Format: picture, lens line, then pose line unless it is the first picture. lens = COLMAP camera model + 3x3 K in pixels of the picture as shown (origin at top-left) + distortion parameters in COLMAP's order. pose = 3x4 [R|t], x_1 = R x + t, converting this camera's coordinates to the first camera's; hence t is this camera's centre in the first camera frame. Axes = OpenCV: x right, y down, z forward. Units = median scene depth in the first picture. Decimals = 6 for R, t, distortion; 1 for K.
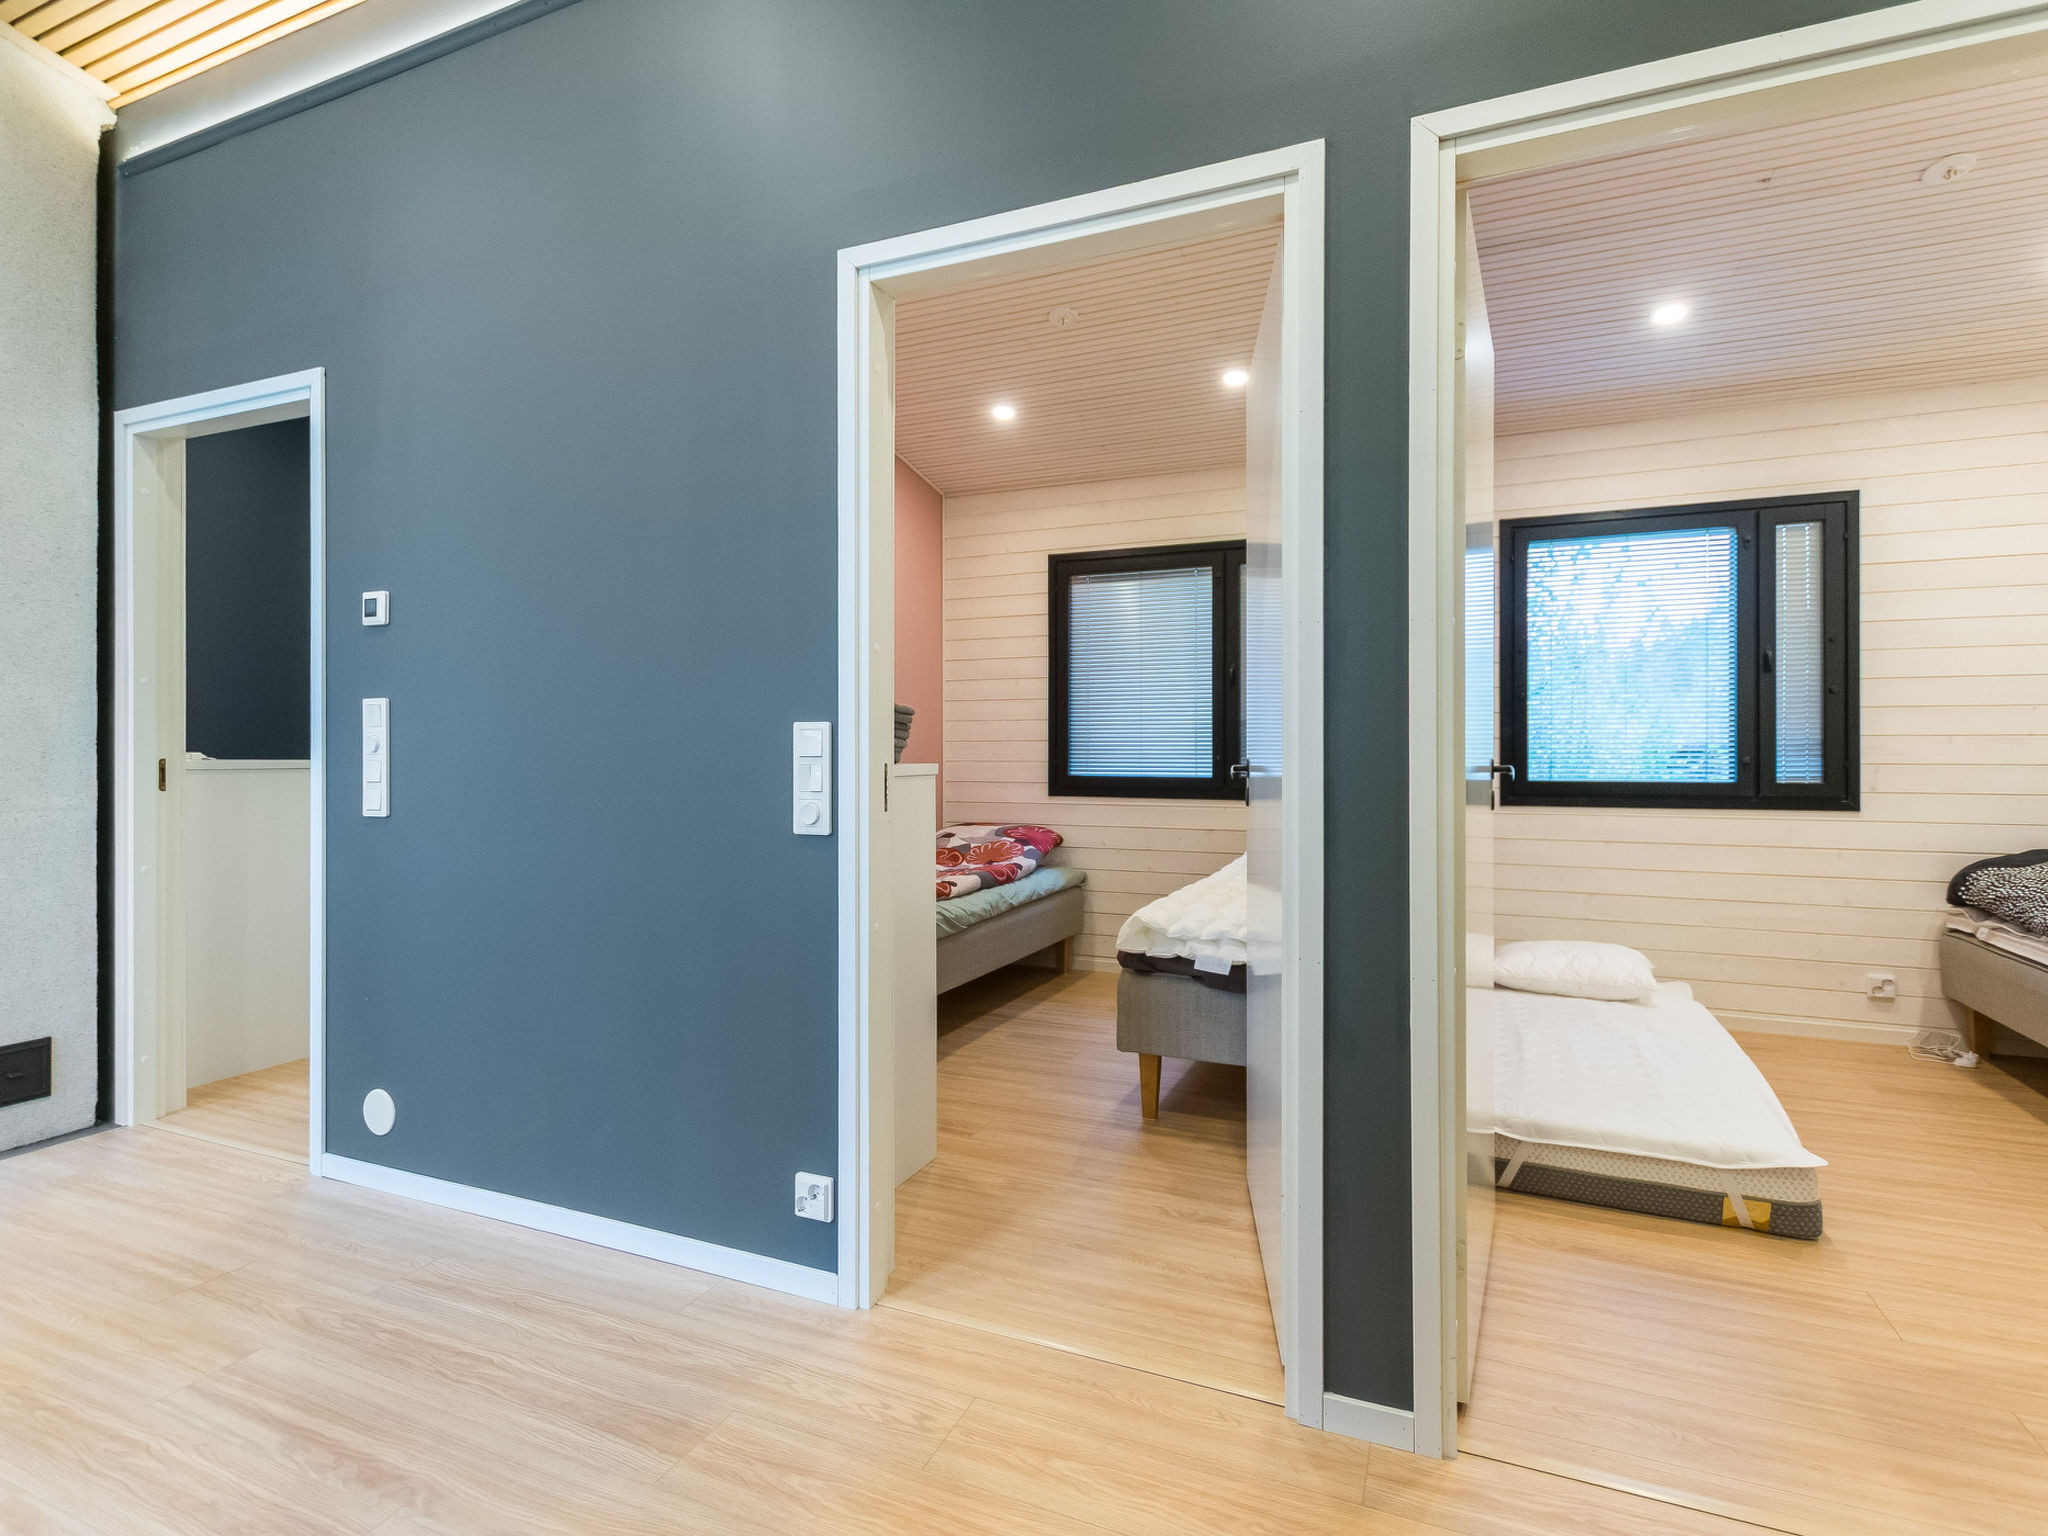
lens RADIAL K [[1029.0, 0, 1028.4], [0, 1029.0, 756.6], [0, 0, 1]] dist [0.000142, -0.000501]
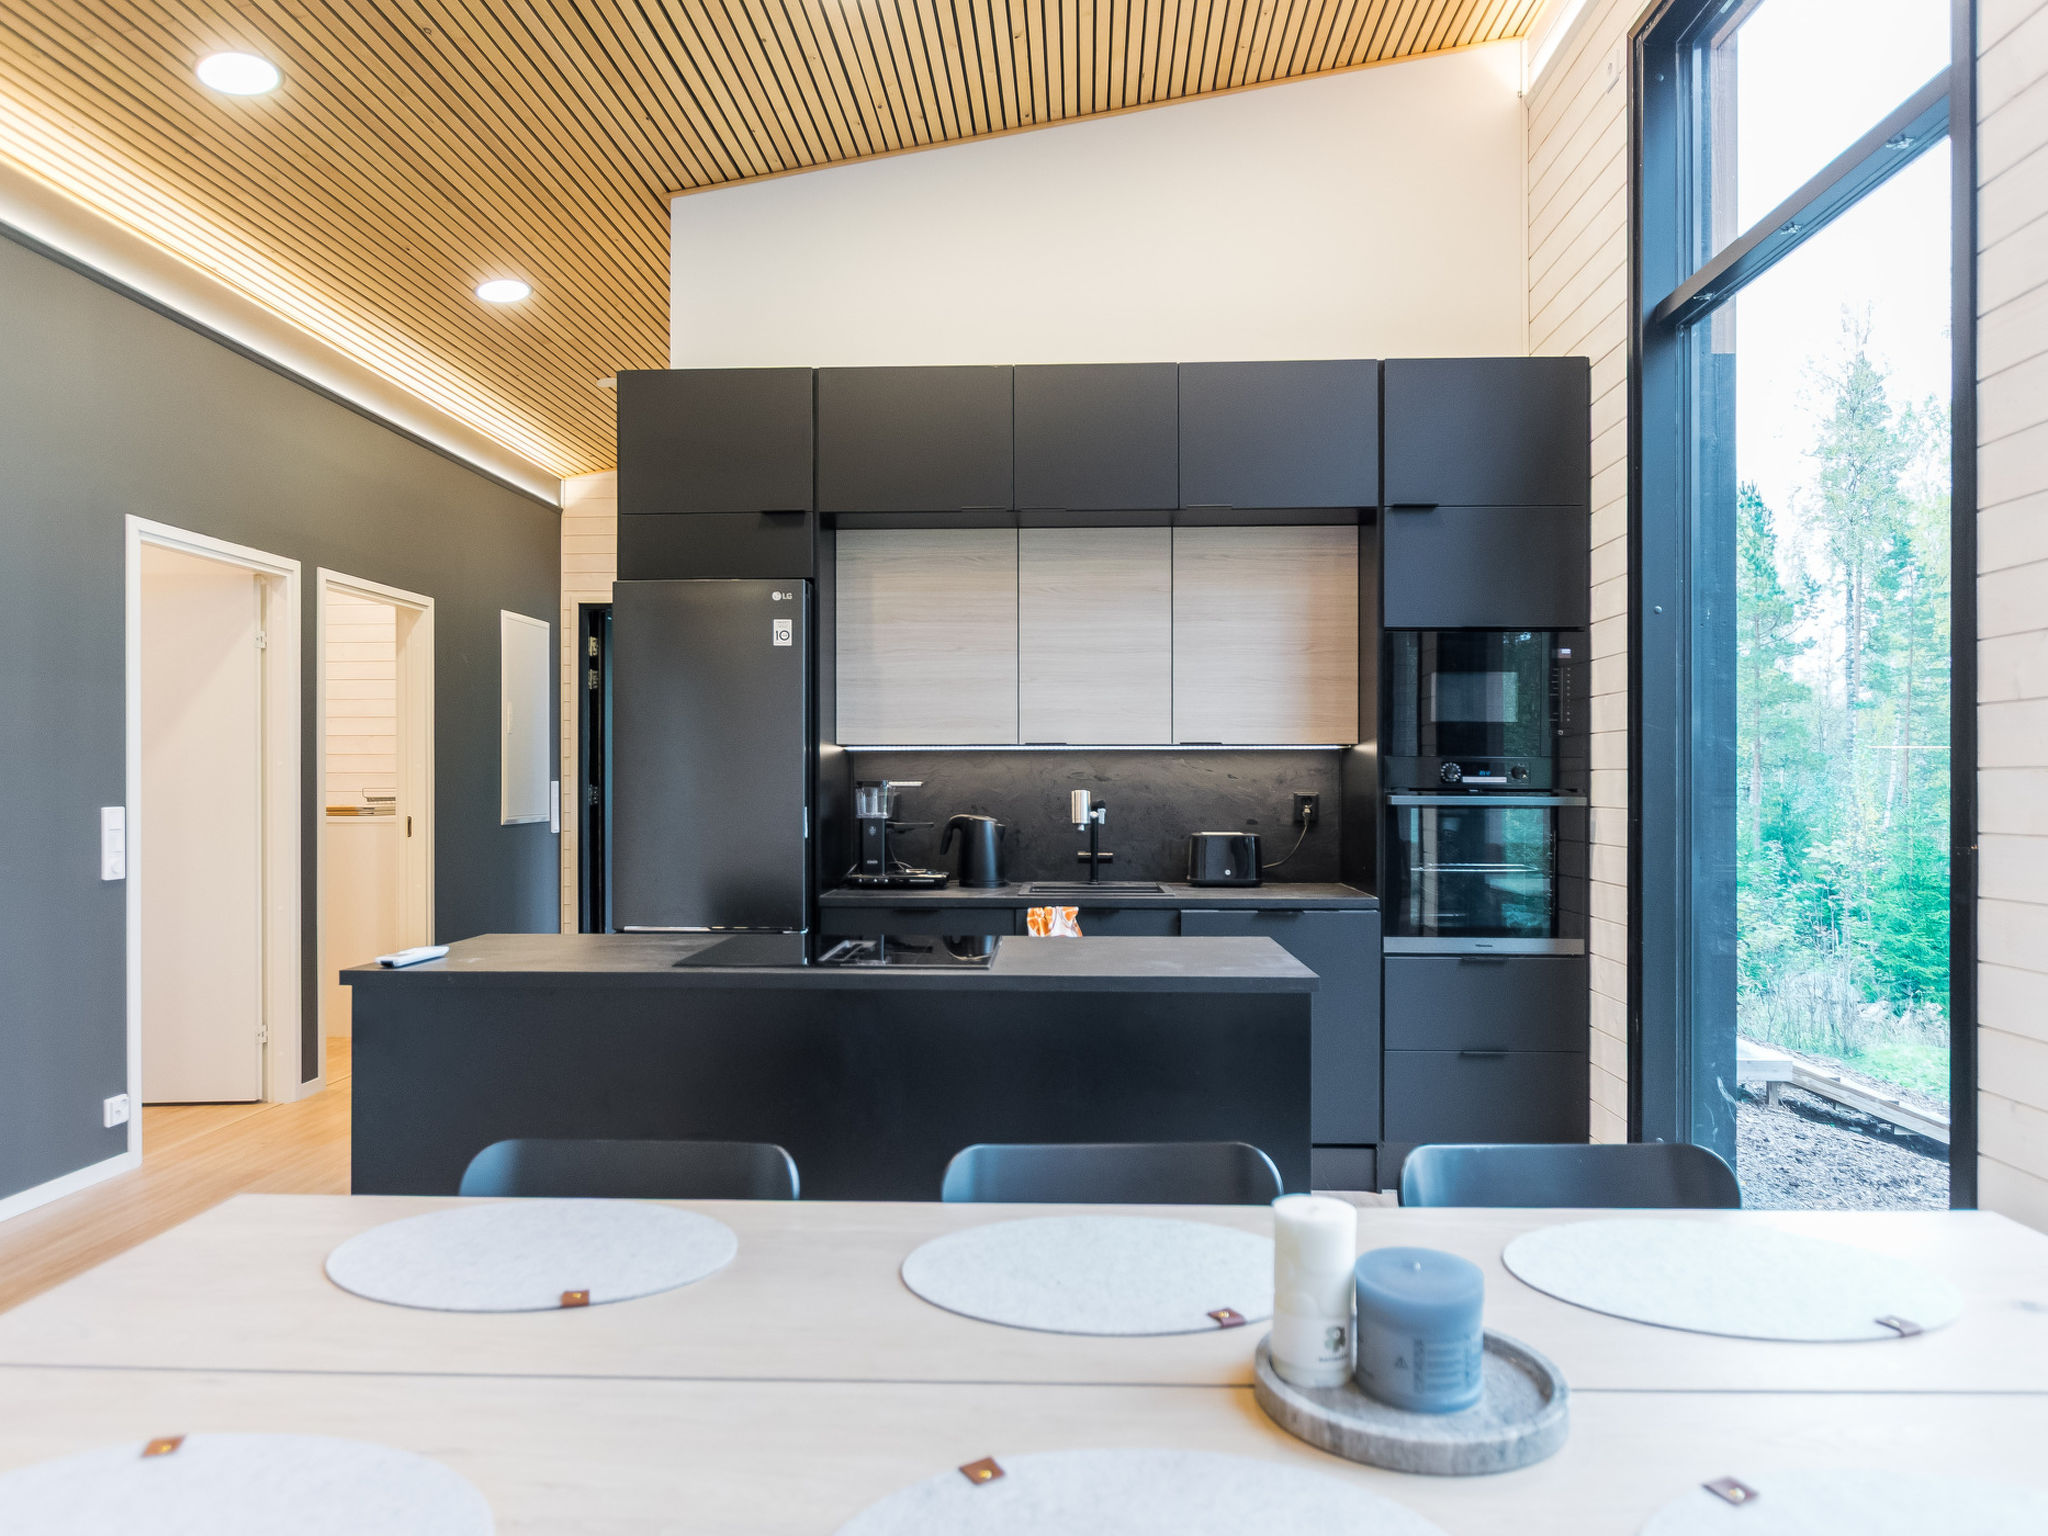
lens RADIAL K [[1343.8, 0, 1015.4], [0, 1343.8, 774.7], [0, 0, 1]] dist [-0.005181, -0.000077]
pose [[-0.341629, -0.000441, 0.939835, -3.897067], [0.000609, 1.000000, 0.000691, -0.129883], [-0.939835, 0.000808, -0.341628, 0.608251]]
